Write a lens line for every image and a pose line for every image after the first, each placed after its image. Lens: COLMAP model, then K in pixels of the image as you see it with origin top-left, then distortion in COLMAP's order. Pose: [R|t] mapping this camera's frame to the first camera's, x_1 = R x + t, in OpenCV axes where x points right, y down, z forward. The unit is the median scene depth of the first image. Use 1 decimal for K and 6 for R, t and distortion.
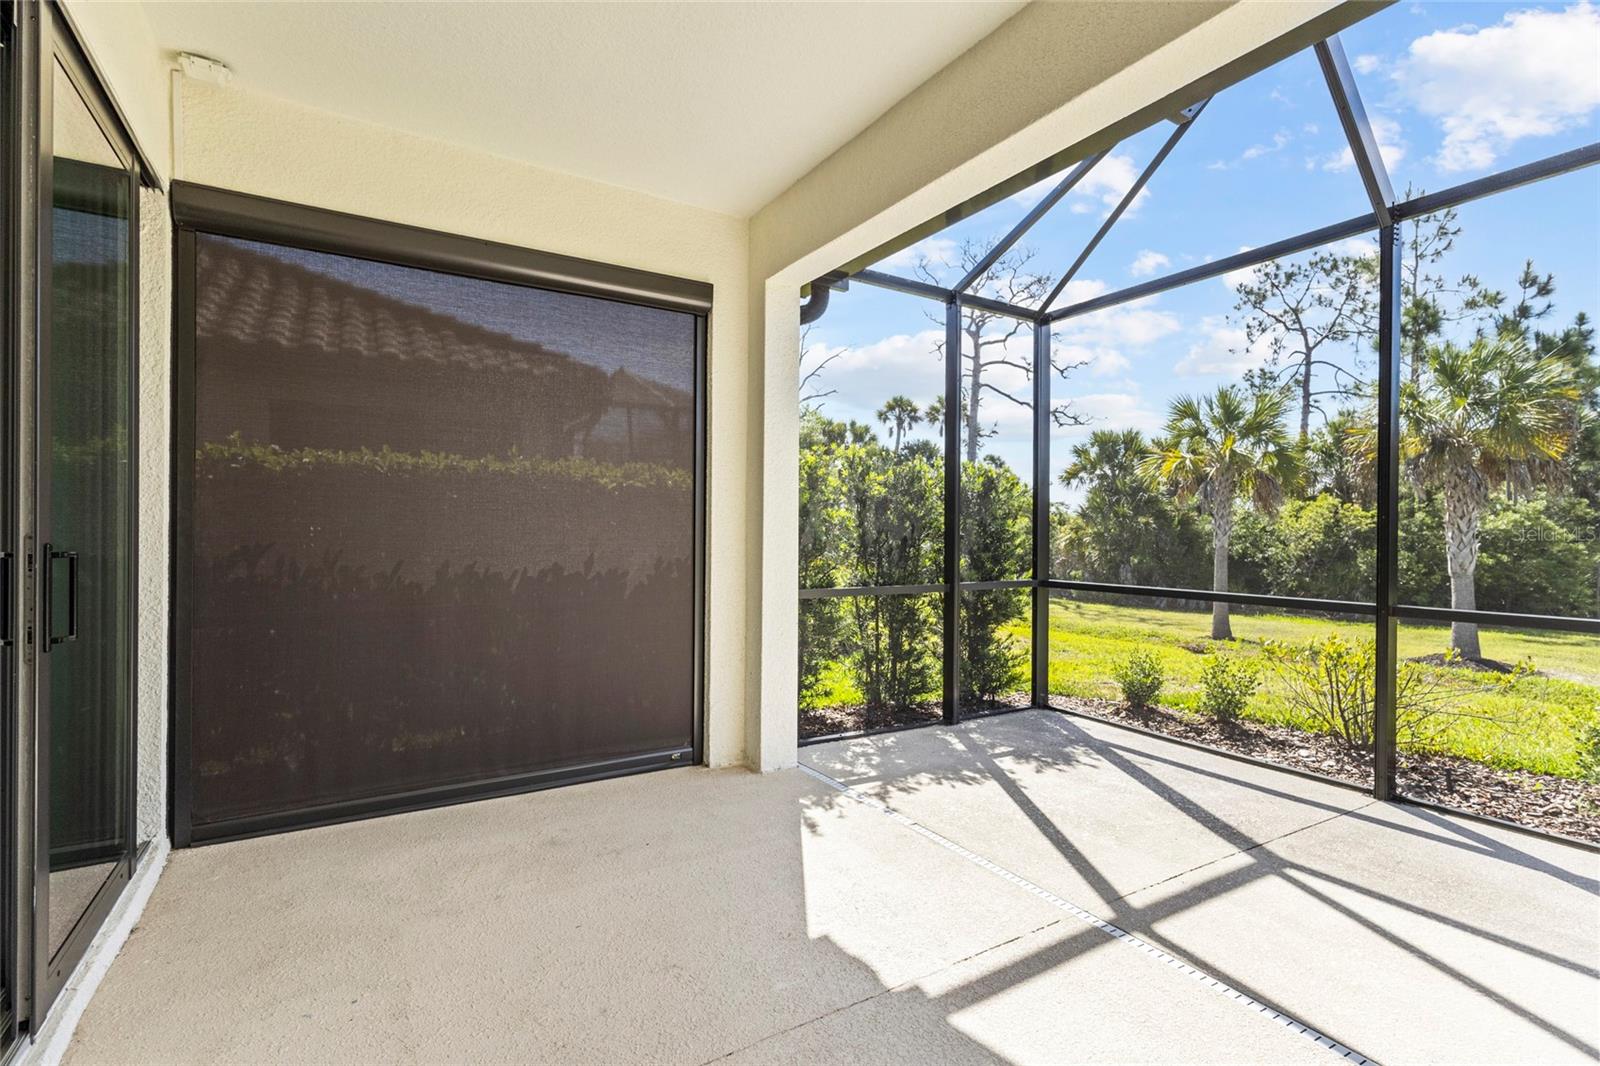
lens RADIAL K [[744.9, 0, 800.0], [0, 744.9, 533.0], [0, 0, 1]] dist [0.019143, -0.000159]
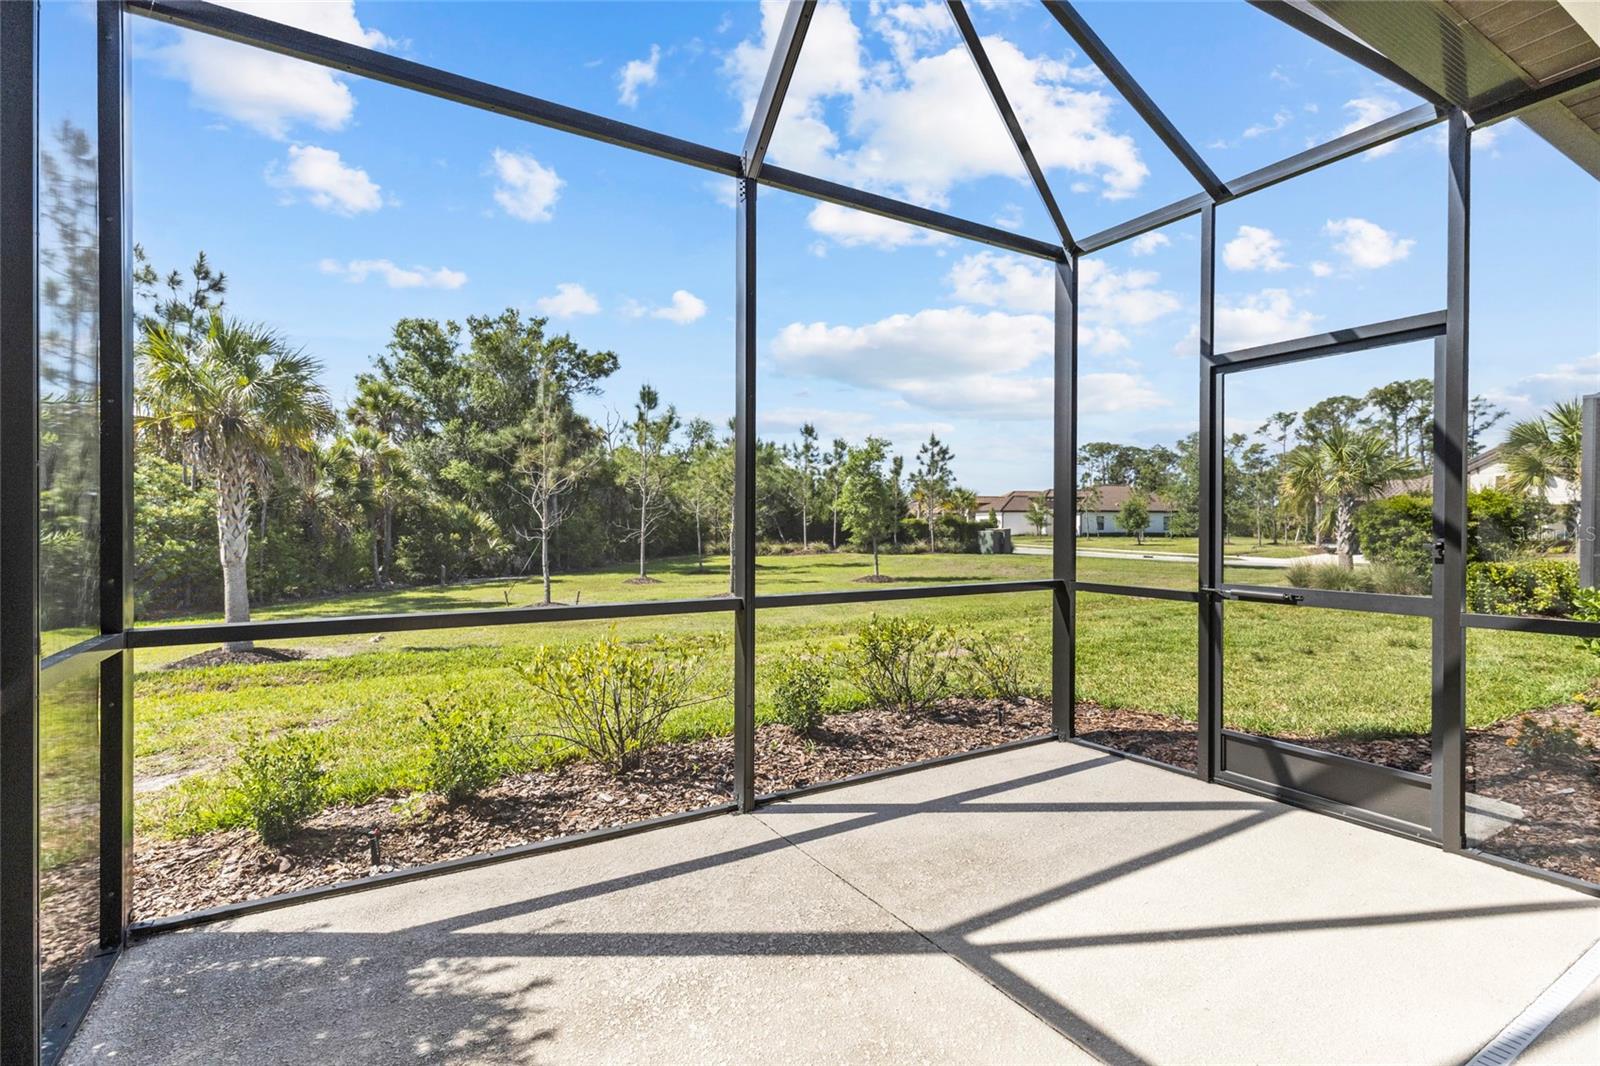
lens RADIAL K [[731.8, 0, 816.1], [0, 731.8, 530.0], [0, 0, 1]] dist [0.002524, 0.000342]
pose [[0.013930, -0.013040, 0.999818, -0.067525], [-0.001143, 0.999914, 0.013058, 0.002269], [-0.999902, -0.001325, 0.013914, 0.606013]]
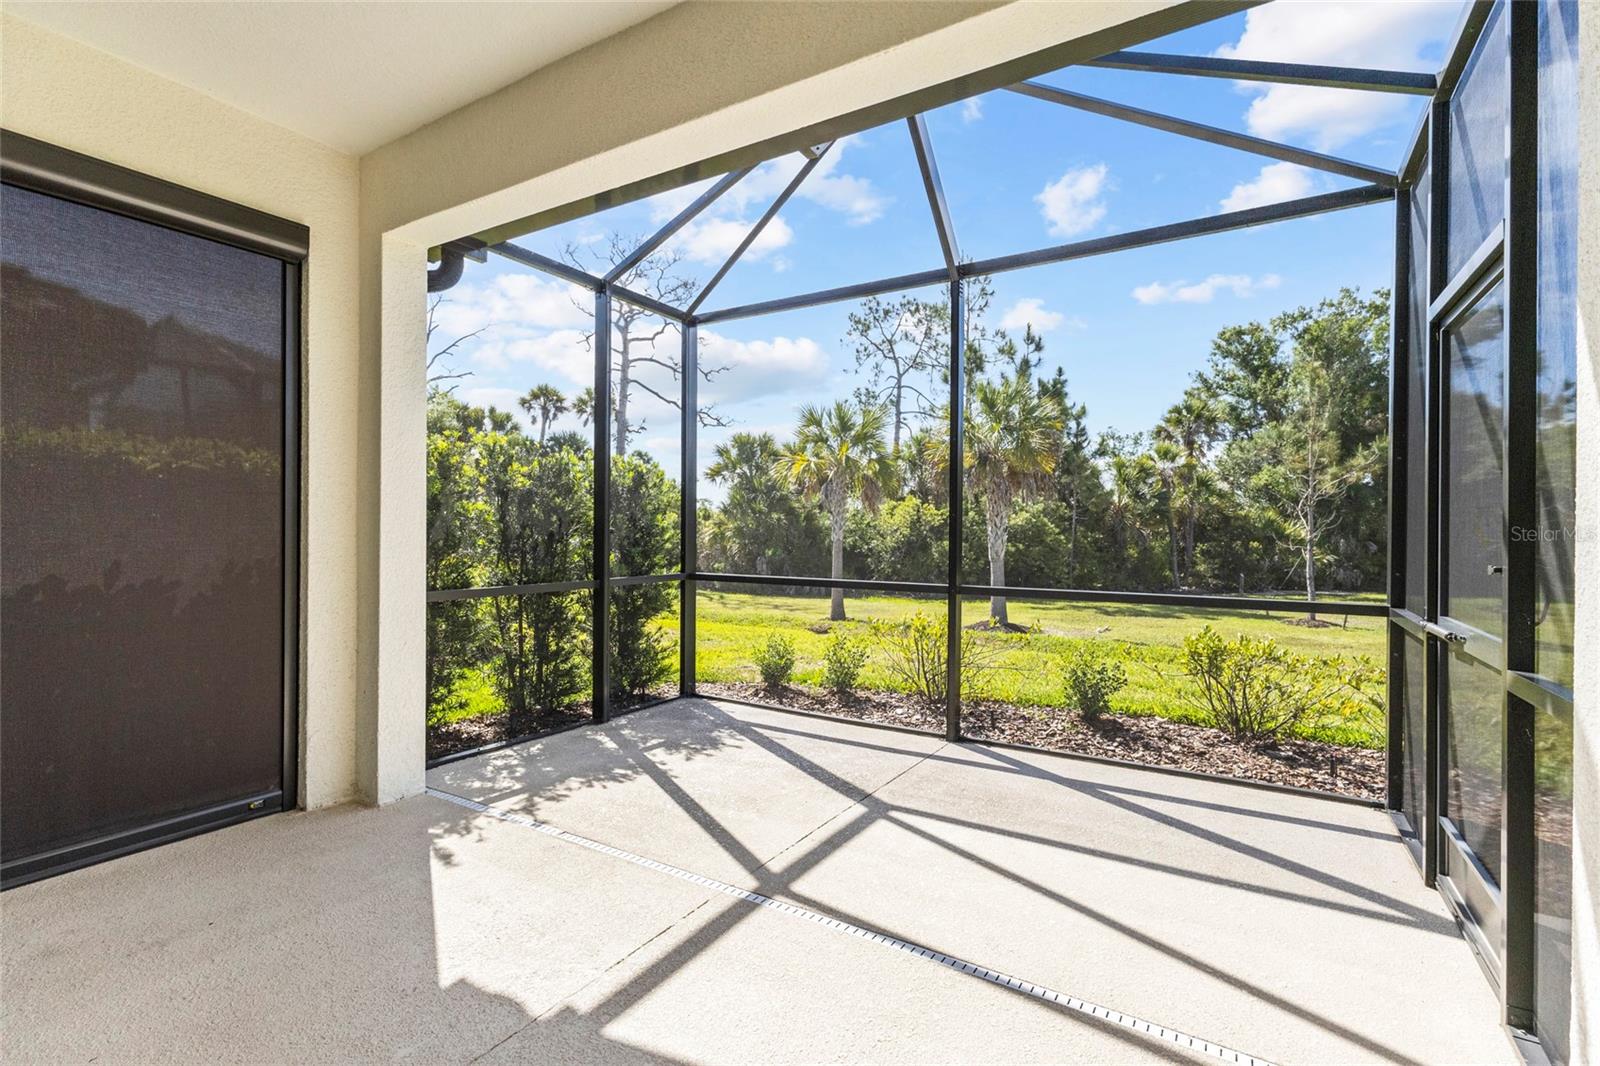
lens RADIAL K [[744.4, 0, 800.0], [0, 744.4, 533.0], [0, 0, 1]] dist [0.003808, 0.000806]
pose [[0.894881, -0.003618, 0.446290, 0.000082], [0.000589, 0.999976, 0.006925, 0.000288], [-0.446304, -0.005934, 0.894862, 0.010361]]
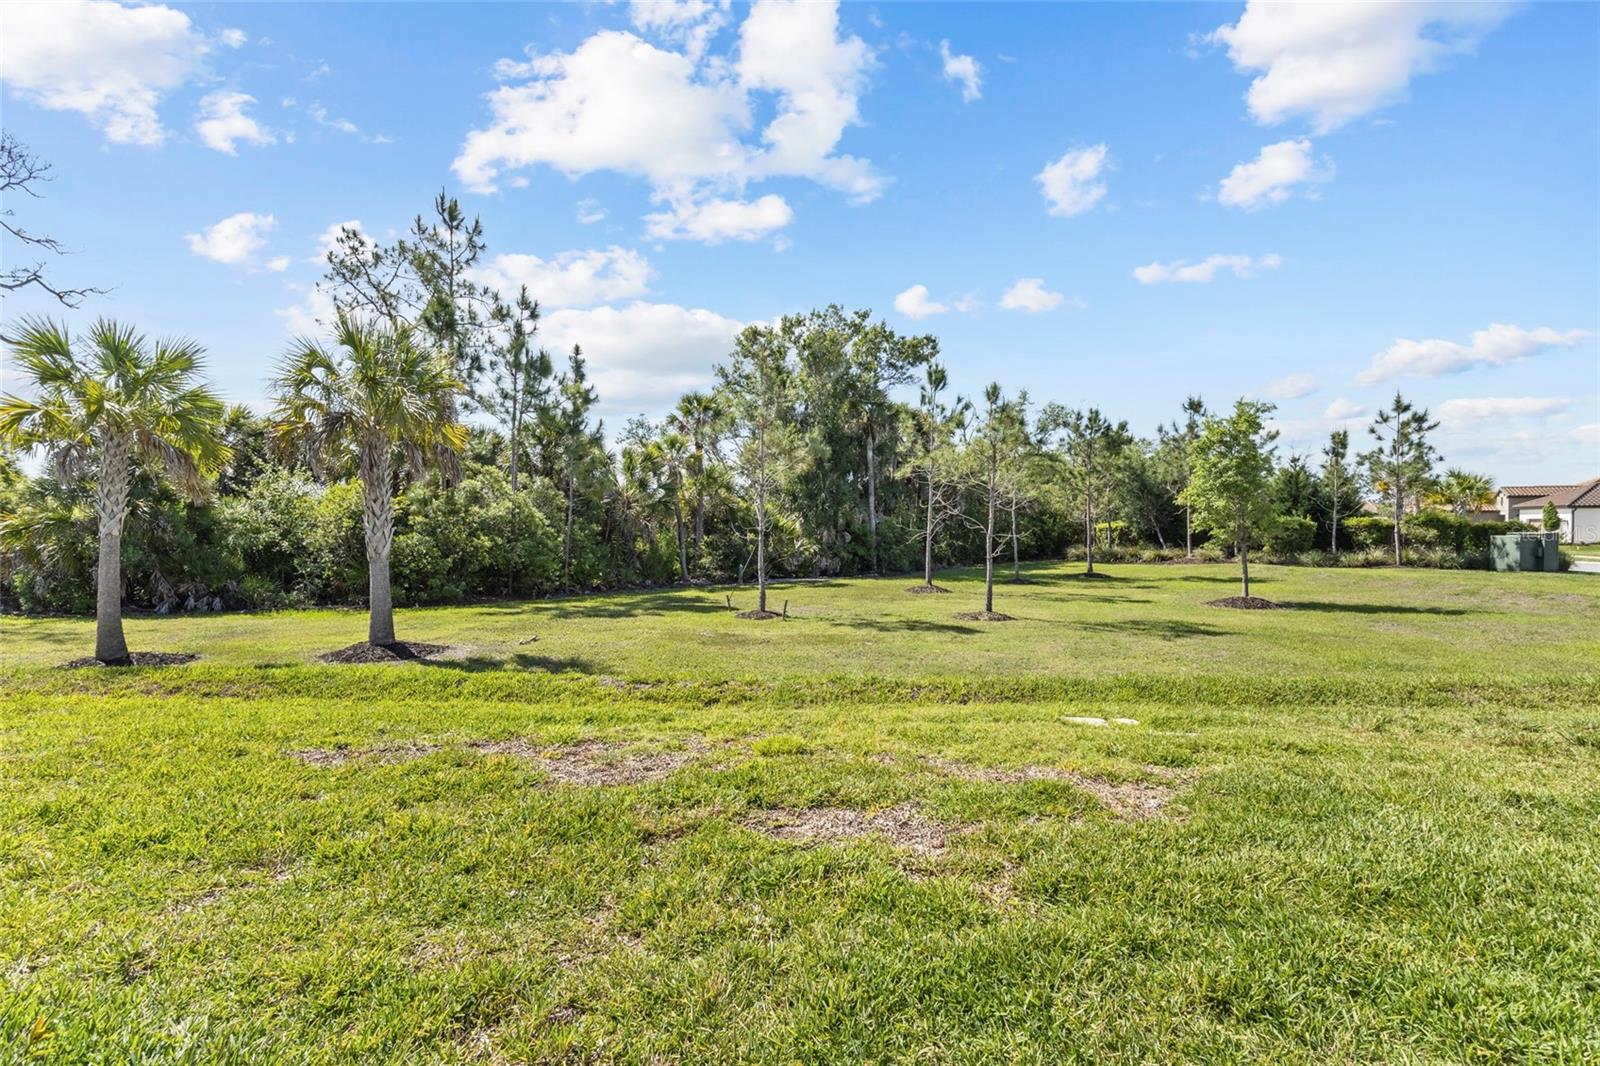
lens RADIAL K [[754.2, 0, 798.9], [0, 754.2, 516.6], [0, 0, 1]] dist [0.015846, 0.000446]
pose [[0.540337, 0.005405, 0.841431, 0.810841], [0.000298, 0.999978, -0.006615, 0.015402], [-0.841448, 0.003825, 0.540324, 0.048245]]
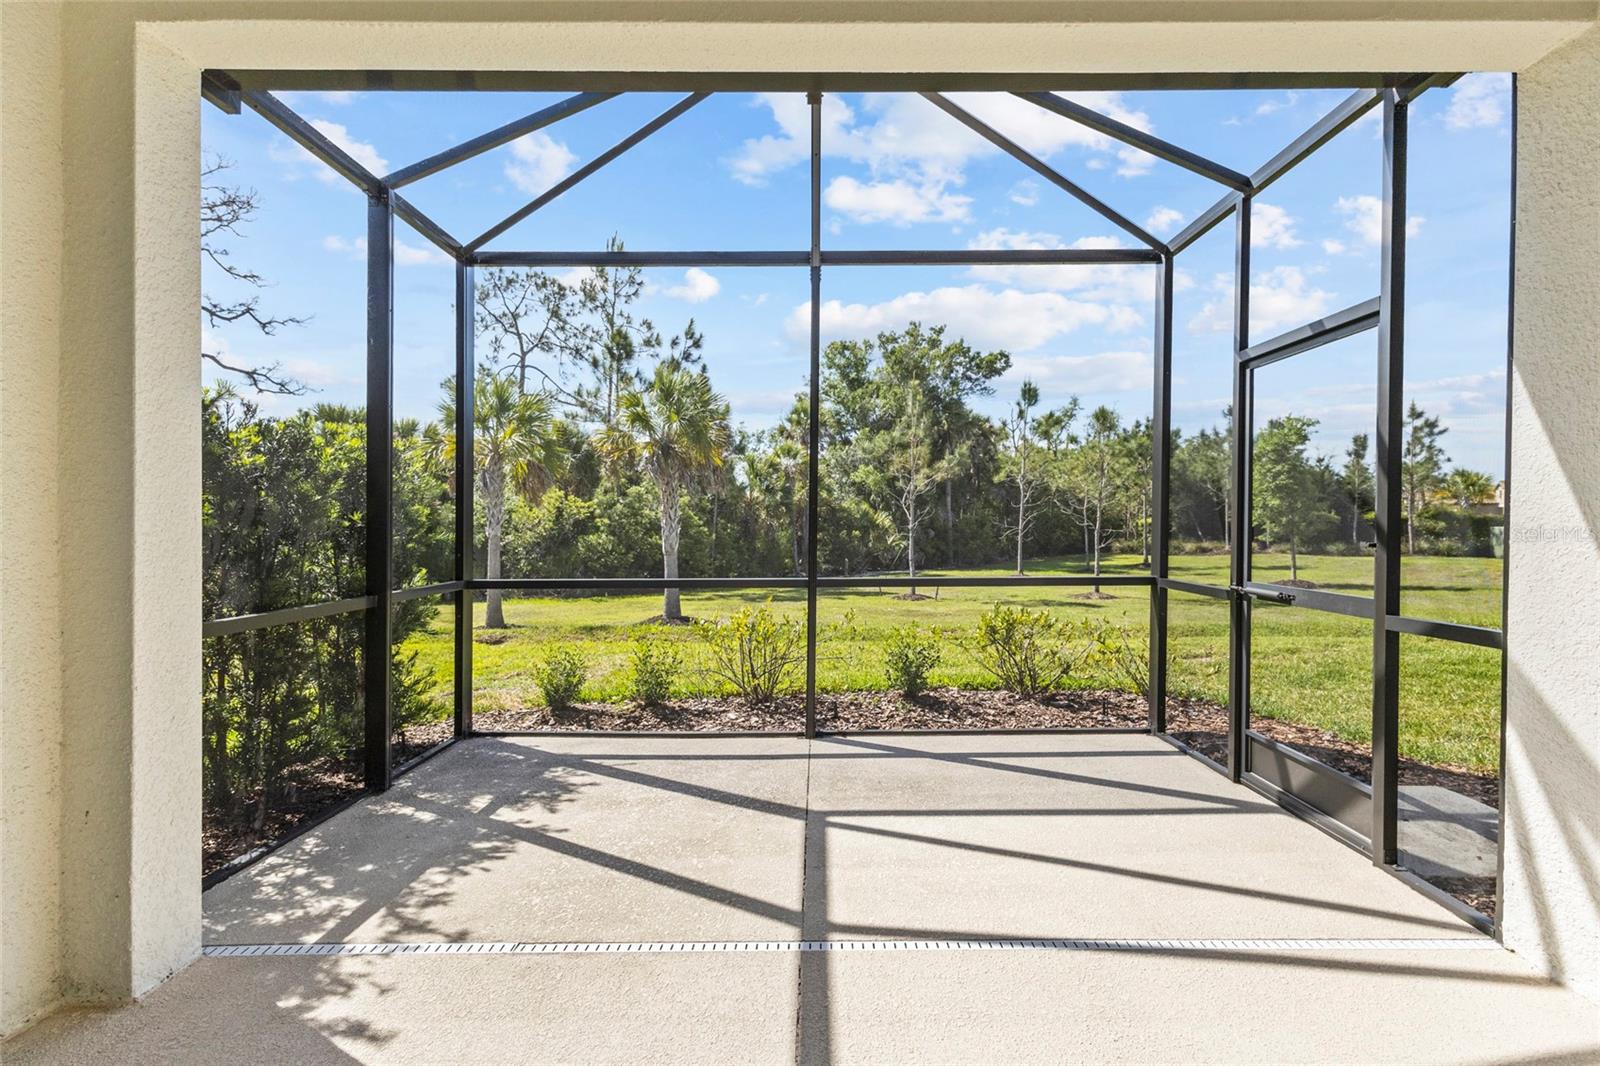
lens RADIAL K [[755.1, 0, 838.5], [0, 755.1, 530.8], [0, 0, 1]] dist [-0.003297, 0.012929]
pose [[0.518207, -0.018283, 0.855060, -0.163061], [0.008629, 0.999832, 0.016149, -0.001245], [-0.855212, -0.000990, 0.518278, 0.216533]]
